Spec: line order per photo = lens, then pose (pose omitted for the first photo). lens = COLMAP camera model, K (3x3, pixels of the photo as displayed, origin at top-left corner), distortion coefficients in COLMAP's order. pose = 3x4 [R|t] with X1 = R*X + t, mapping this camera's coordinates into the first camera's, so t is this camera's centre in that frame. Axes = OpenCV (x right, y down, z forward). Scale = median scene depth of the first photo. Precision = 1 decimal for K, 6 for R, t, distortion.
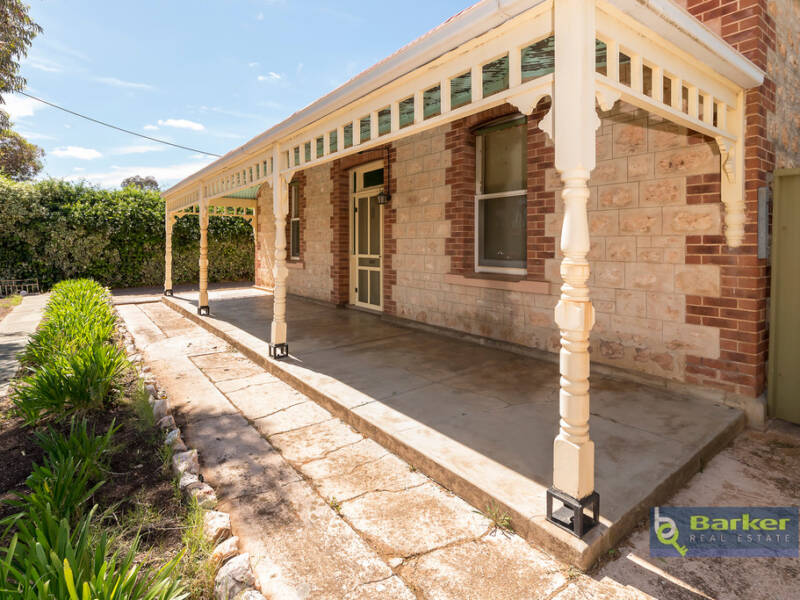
lens RADIAL K [[444.2, 0, 404.6], [0, 444.2, 247.9], [0, 0, 1]] dist [0.005562, 0.000539]
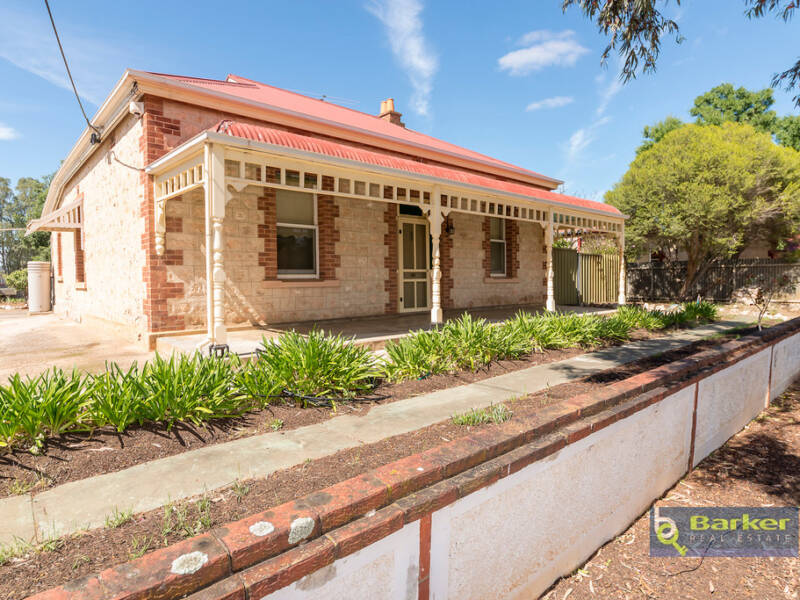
lens RADIAL K [[409.7, 0, 407.2], [0, 409.7, 297.2], [0, 0, 1]] dist [0.005271, 0.000645]
pose [[-0.064138, -0.044050, 0.996968, -1.418546], [0.021682, 0.998728, 0.045523, 0.046045], [-0.997705, 0.024536, -0.063102, 1.244592]]
